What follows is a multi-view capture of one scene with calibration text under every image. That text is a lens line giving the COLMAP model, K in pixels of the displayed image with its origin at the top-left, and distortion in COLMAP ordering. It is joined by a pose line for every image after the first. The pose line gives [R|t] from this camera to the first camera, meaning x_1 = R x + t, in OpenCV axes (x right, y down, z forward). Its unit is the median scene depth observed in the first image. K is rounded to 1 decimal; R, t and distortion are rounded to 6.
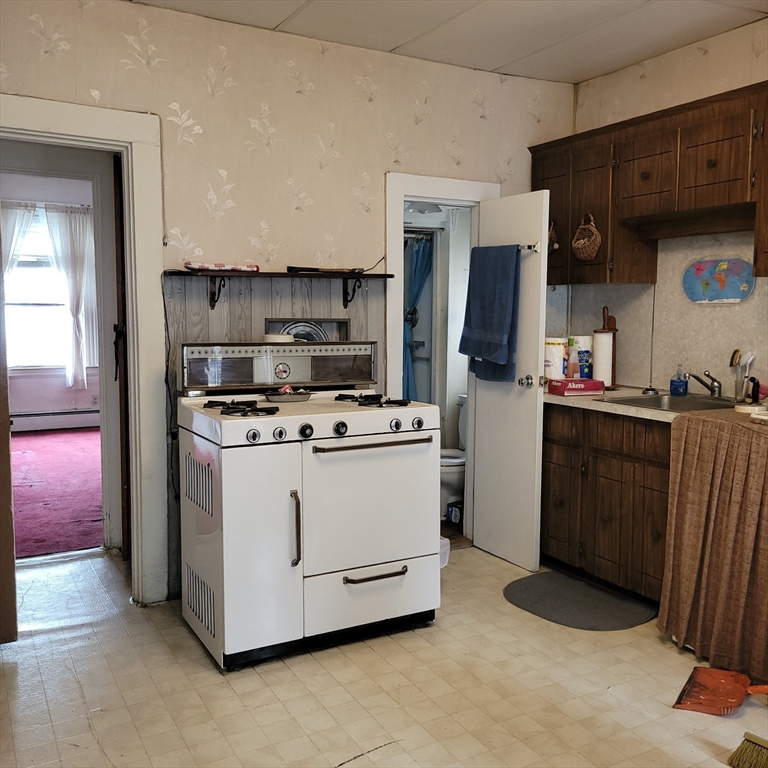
lens RADIAL K [[771.6, 0, 380.9], [0, 771.6, 382.2], [0, 0, 1]] dist [-0.045530, 0.000000]
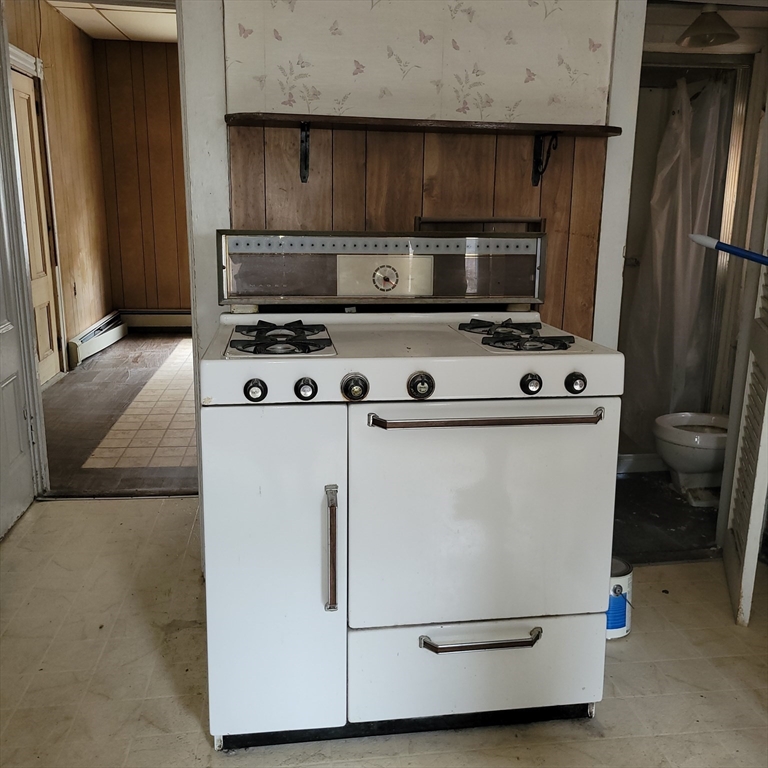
lens RADIAL K [[771.6, 0, 386.7], [0, 771.6, 386.6], [0, 0, 1]] dist [-0.045530, 0.000000]
pose [[0.924639, 0.084415, -0.371371, 0.123166], [-0.035192, 0.989892, 0.137388, -0.014100], [0.379215, -0.113965, 0.918264, 0.452206]]
